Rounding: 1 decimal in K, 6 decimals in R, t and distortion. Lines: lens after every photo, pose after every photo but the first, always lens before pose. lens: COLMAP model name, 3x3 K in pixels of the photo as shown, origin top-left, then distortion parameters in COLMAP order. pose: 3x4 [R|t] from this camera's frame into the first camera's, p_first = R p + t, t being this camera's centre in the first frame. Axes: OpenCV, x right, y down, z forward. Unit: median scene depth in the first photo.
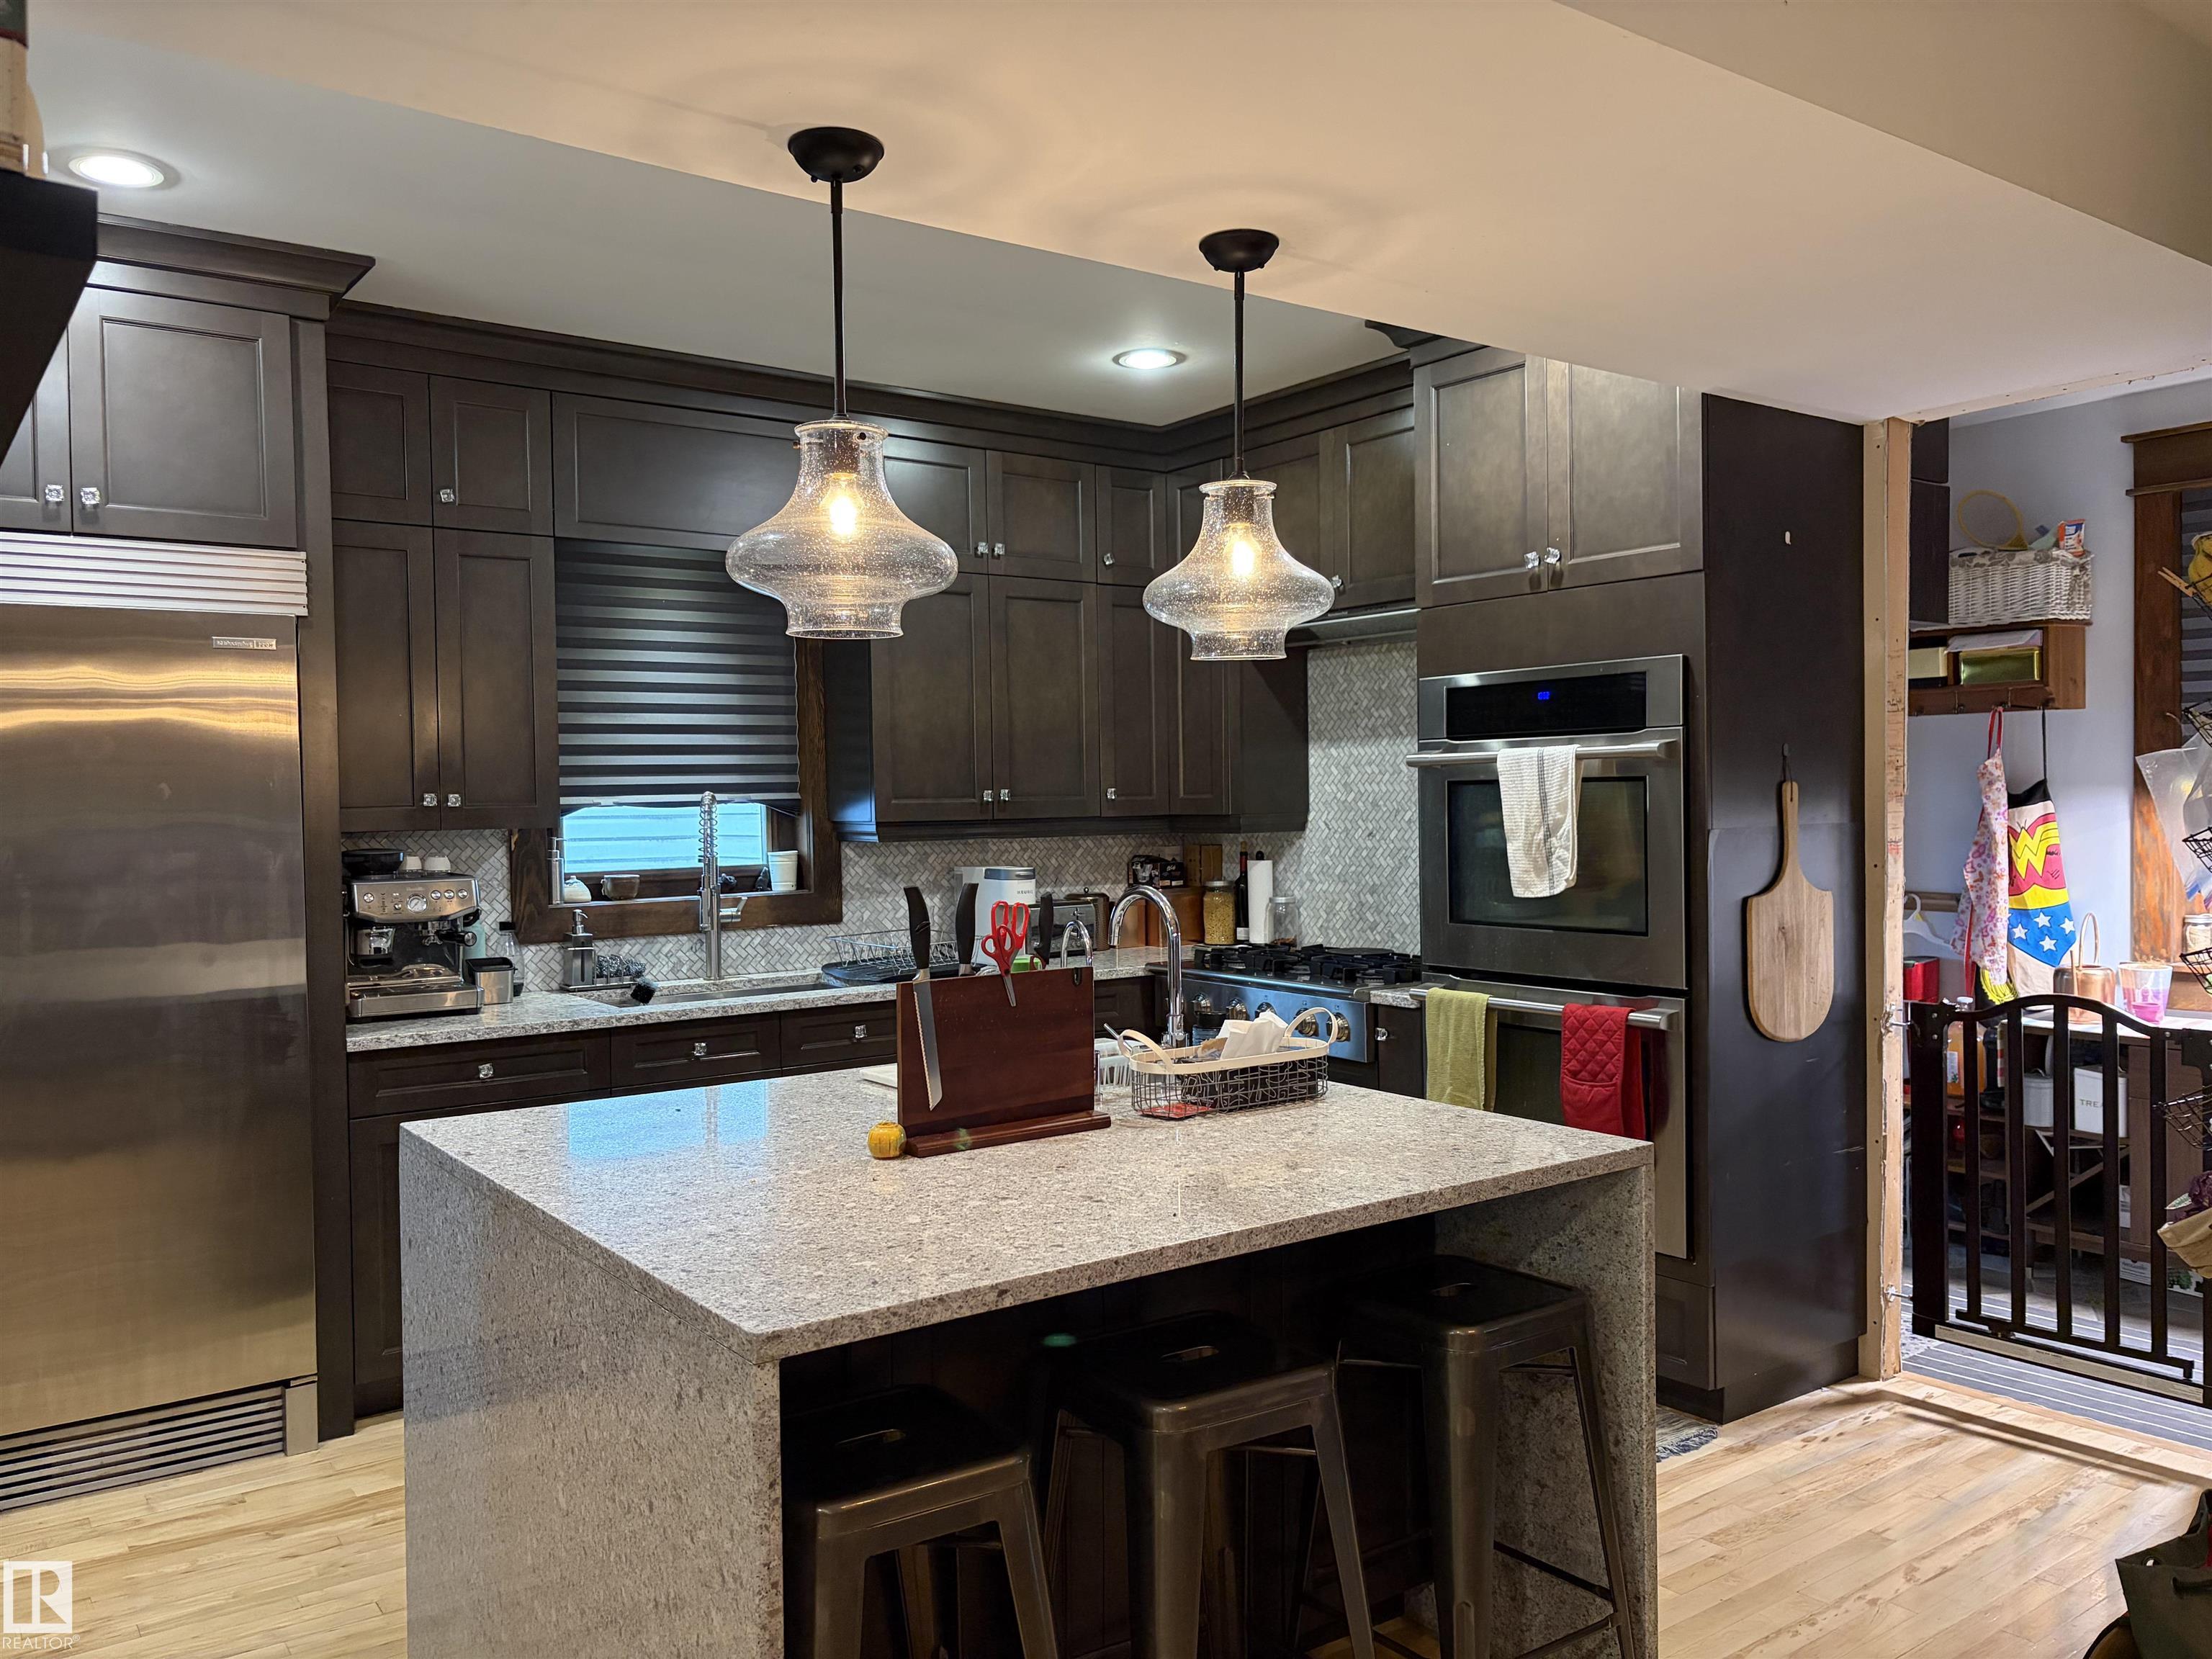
lens RADIAL K [[1700.6, 0, 1104.4], [0, 1700.6, 830.9], [0, 0, 1]] dist [0.008680, 0.006416]
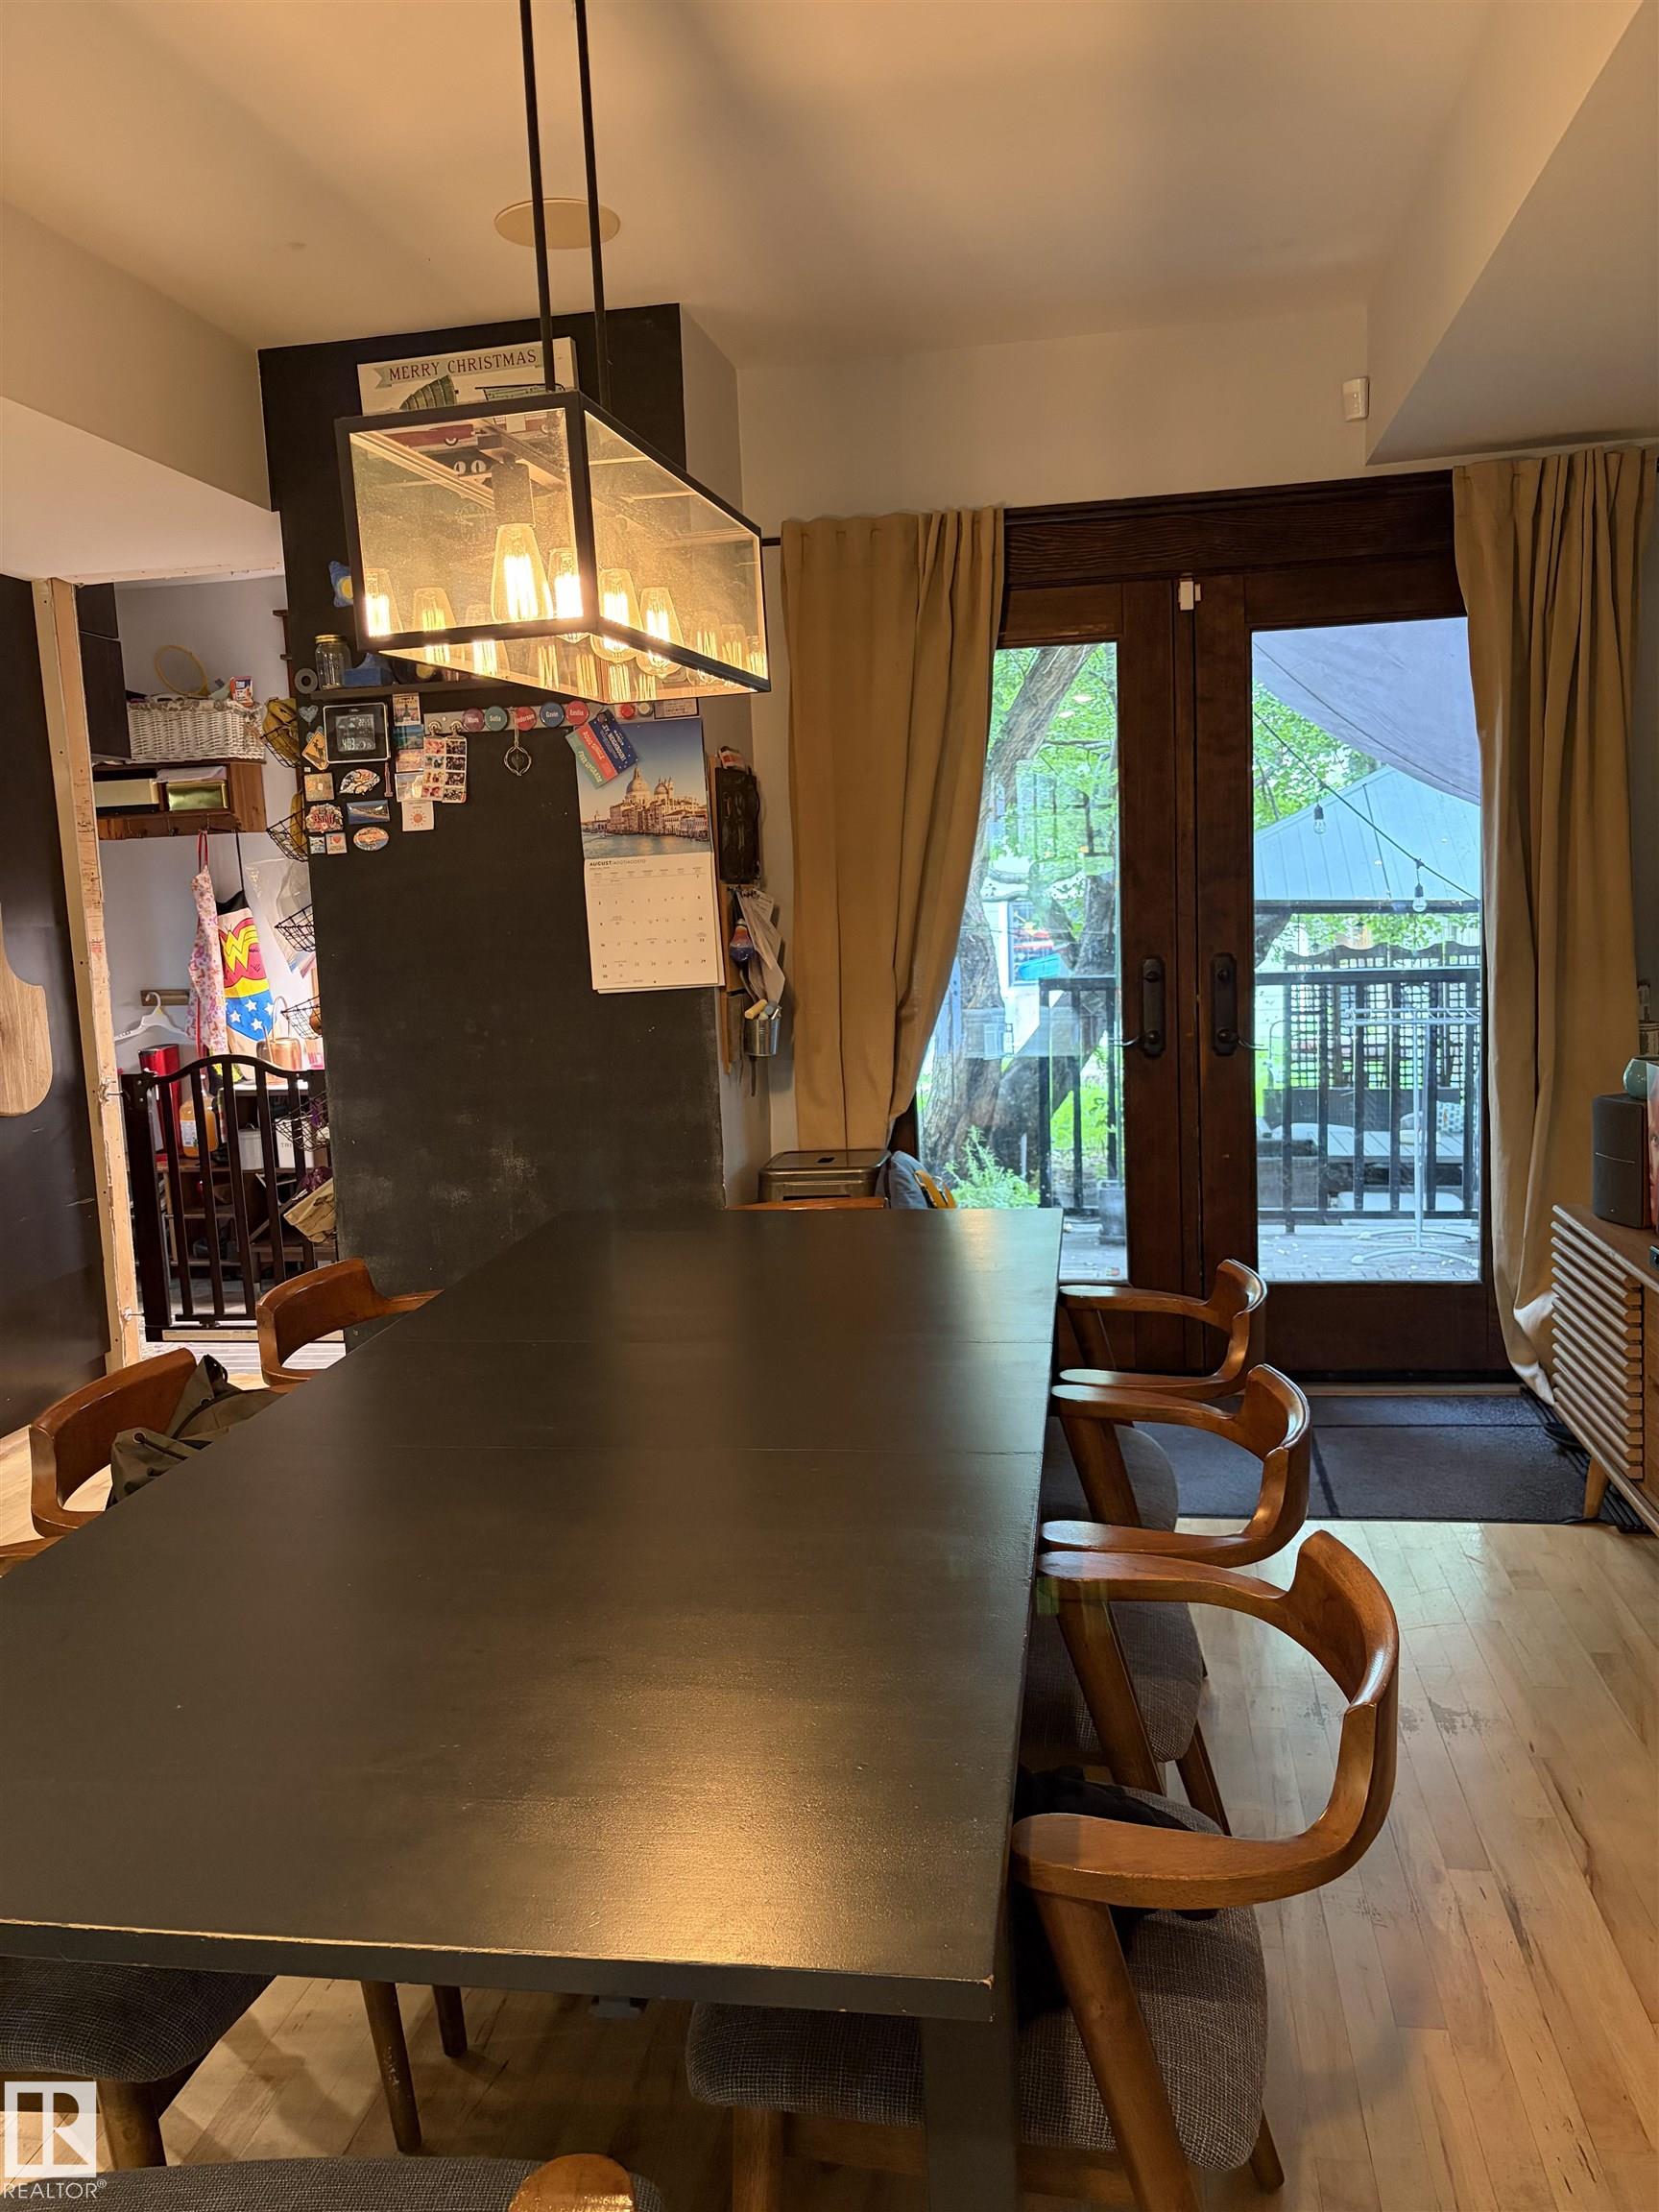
lens RADIAL K [[1700.6, 0, 827.6], [0, 1700.6, 1098.1], [0, 0, 1]] dist [0.008680, 0.006416]
pose [[0.721997, -0.101788, 0.684368, 0.003777], [0.045525, 0.993965, 0.099808, 0.015648], [-0.690396, -0.040905, 0.722274, -0.183939]]
